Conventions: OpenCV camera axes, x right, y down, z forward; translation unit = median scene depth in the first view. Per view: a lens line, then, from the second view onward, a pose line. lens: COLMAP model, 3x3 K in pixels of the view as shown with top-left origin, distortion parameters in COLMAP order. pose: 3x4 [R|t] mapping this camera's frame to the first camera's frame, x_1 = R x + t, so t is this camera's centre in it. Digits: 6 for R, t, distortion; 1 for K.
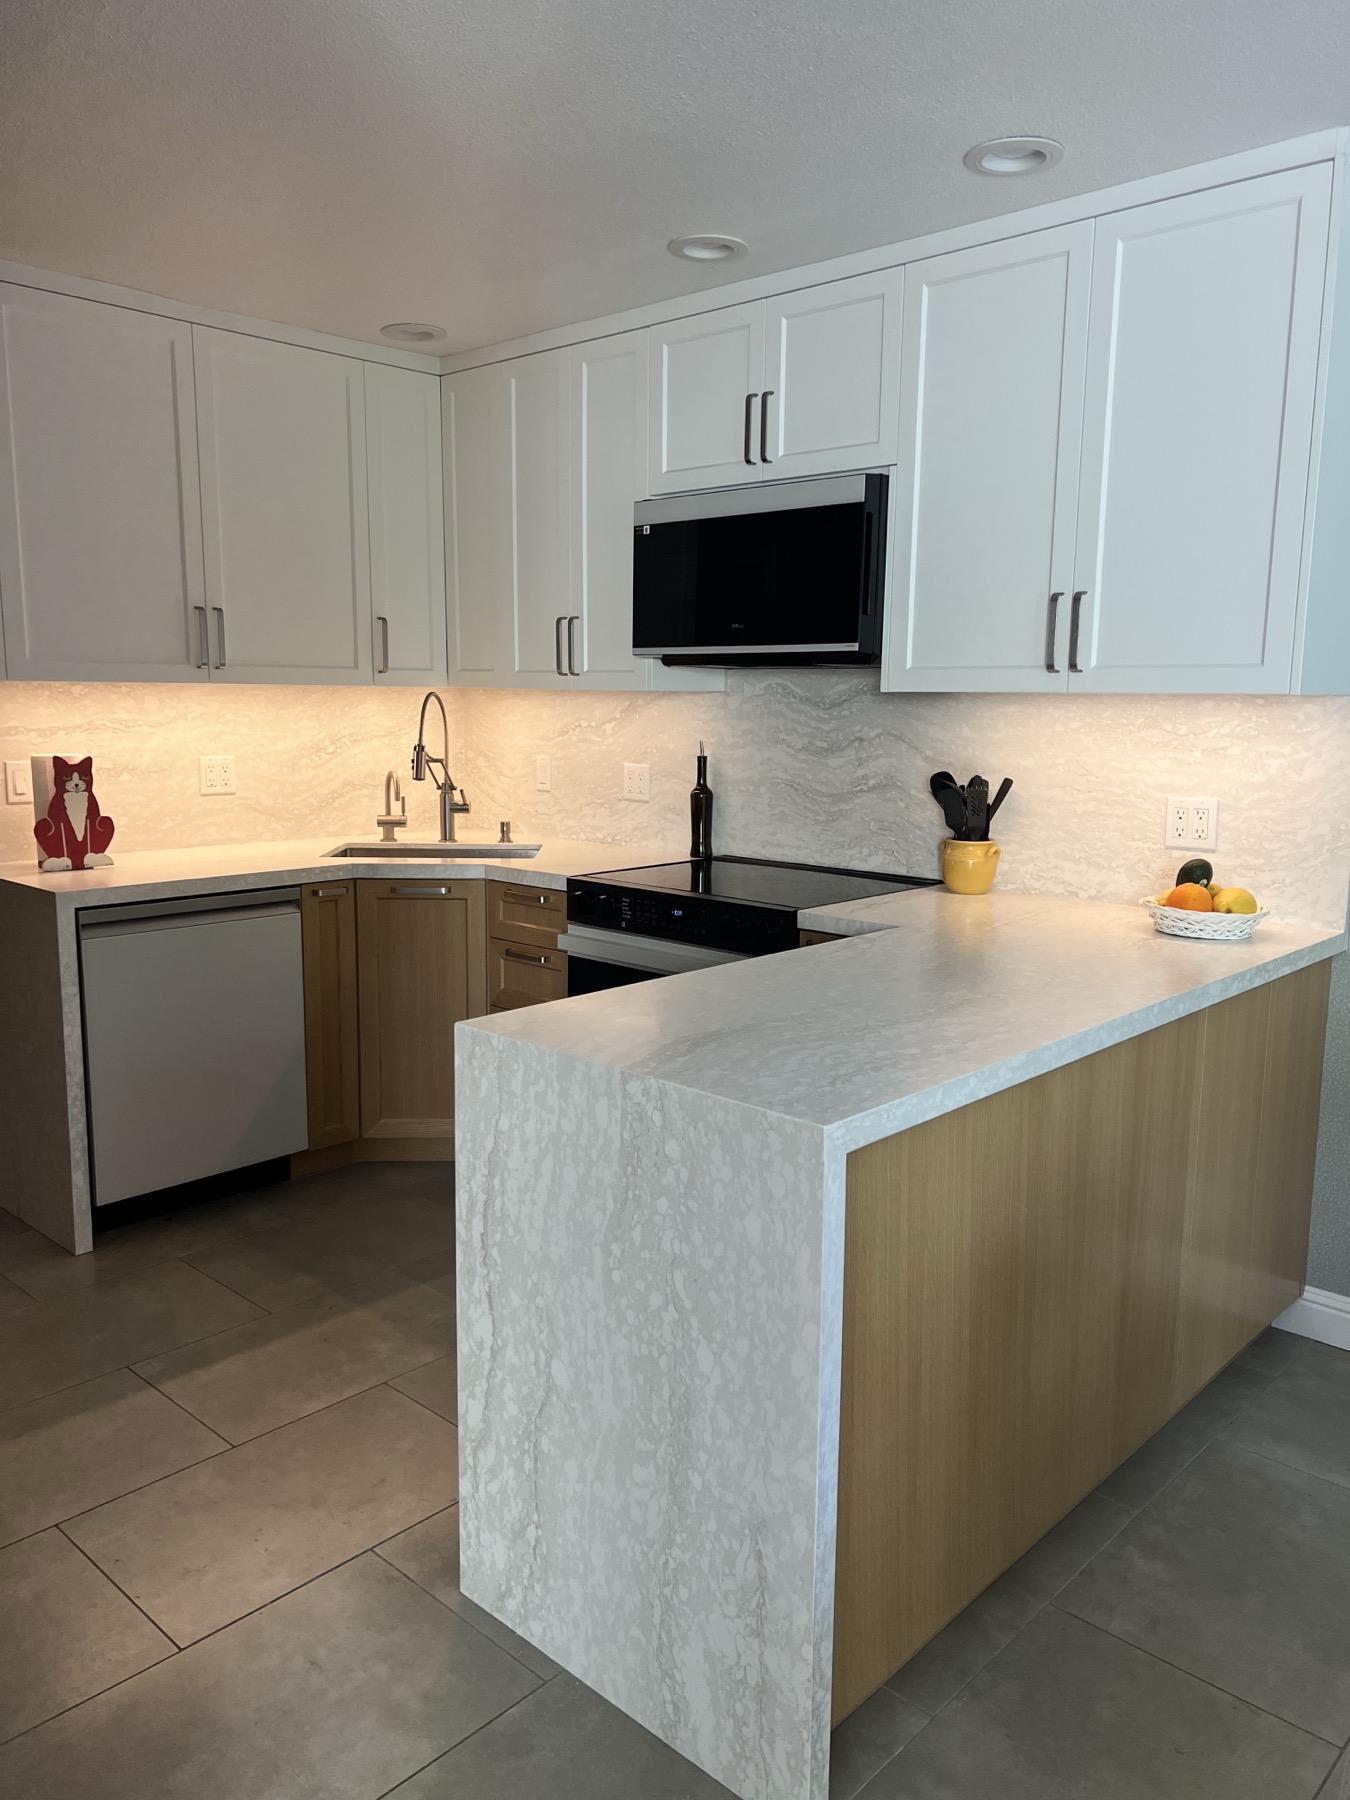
lens RADIAL K [[1341.1, 0, 682.6], [0, 1341.1, 910.0], [0, 0, 1]] dist [0.091137, -0.126091]
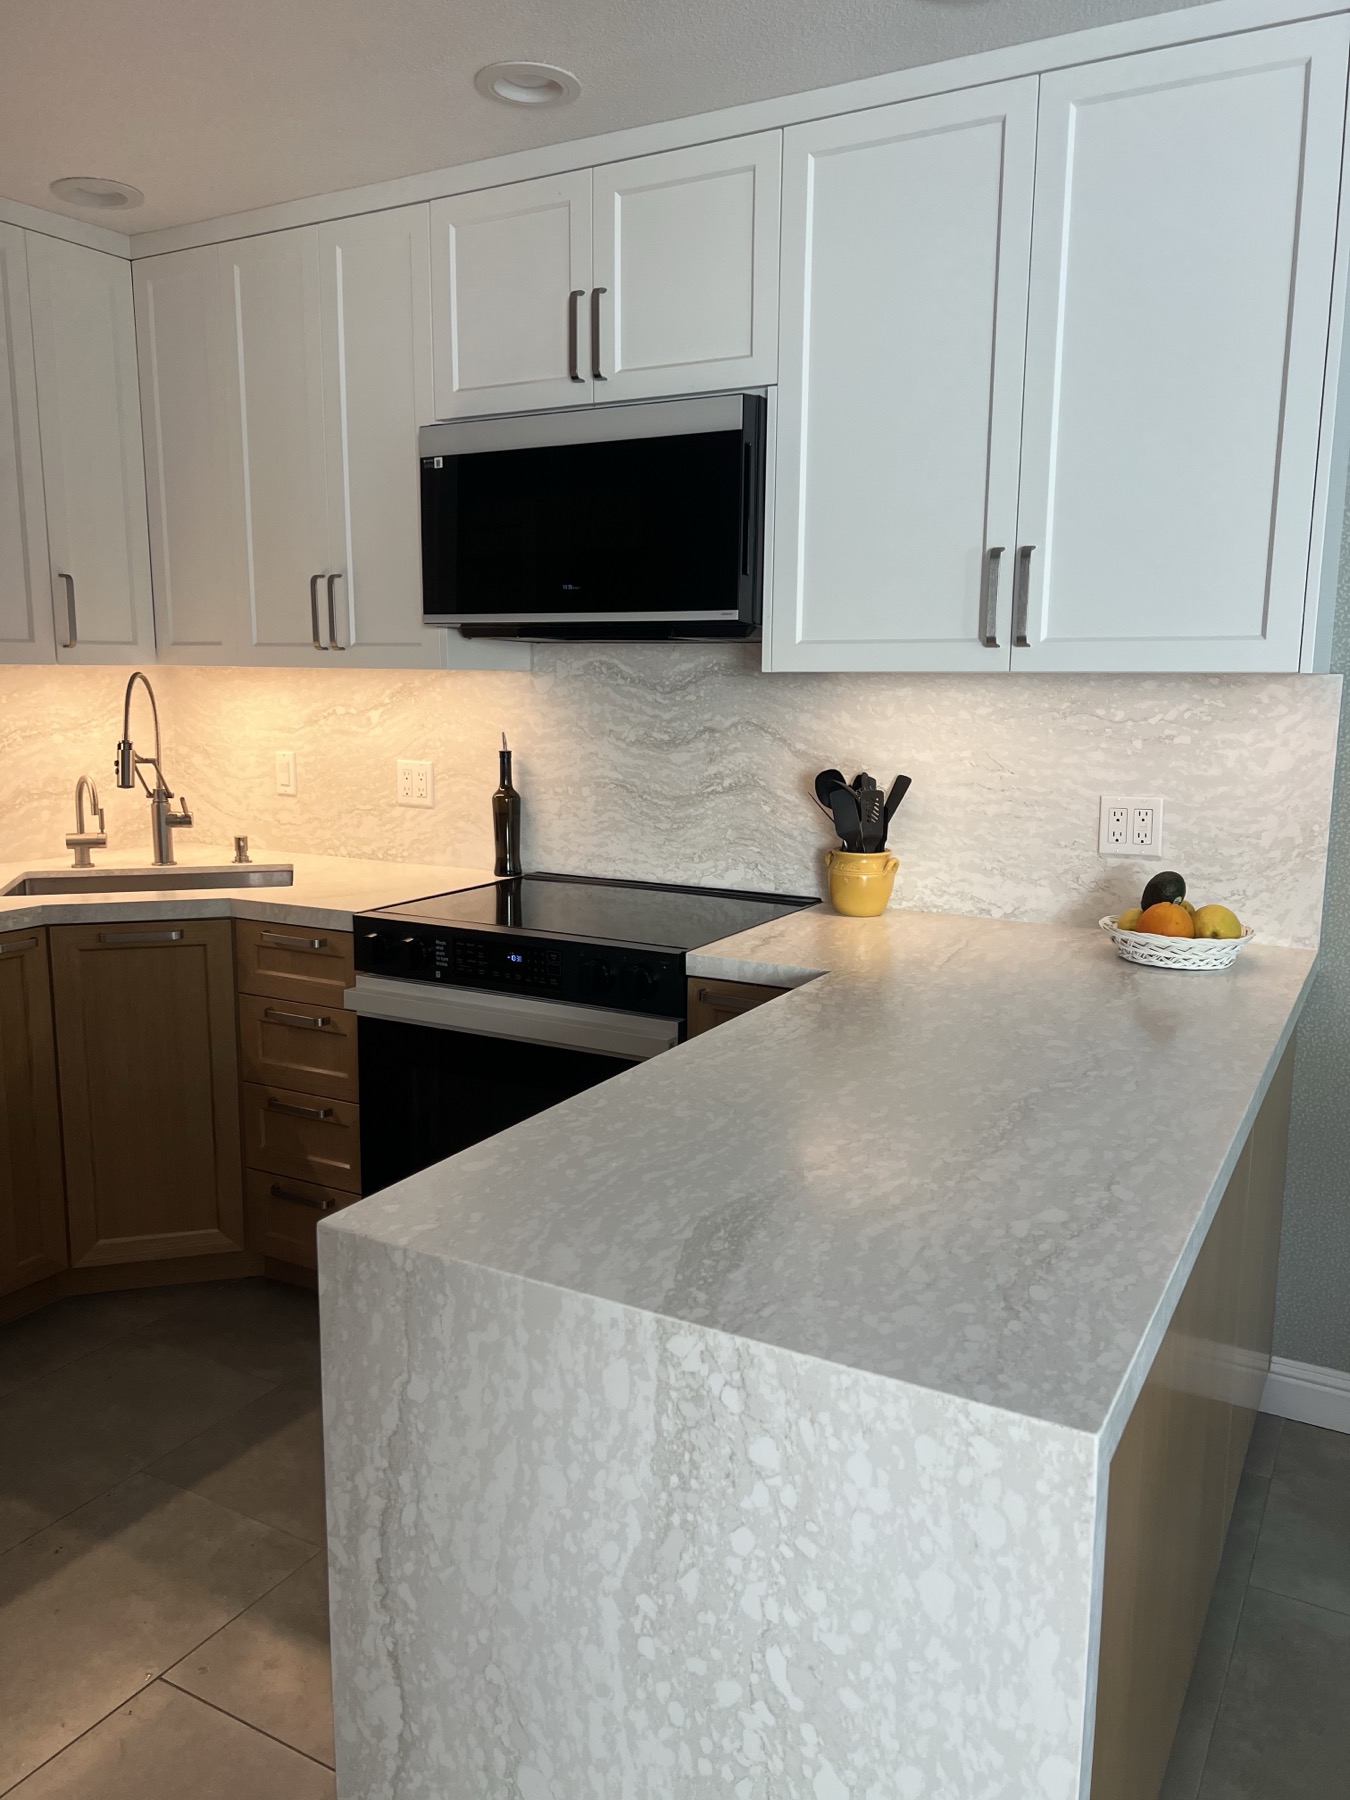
lens RADIAL K [[1341.1, 0, 679.8], [0, 1341.1, 904.3], [0, 0, 1]] dist [0.091137, -0.126091]
pose [[0.972429, -0.043705, 0.229067, -0.081983], [0.041095, 0.999025, 0.016157, -0.035187], [-0.229549, -0.006298, 0.973277, 0.210222]]
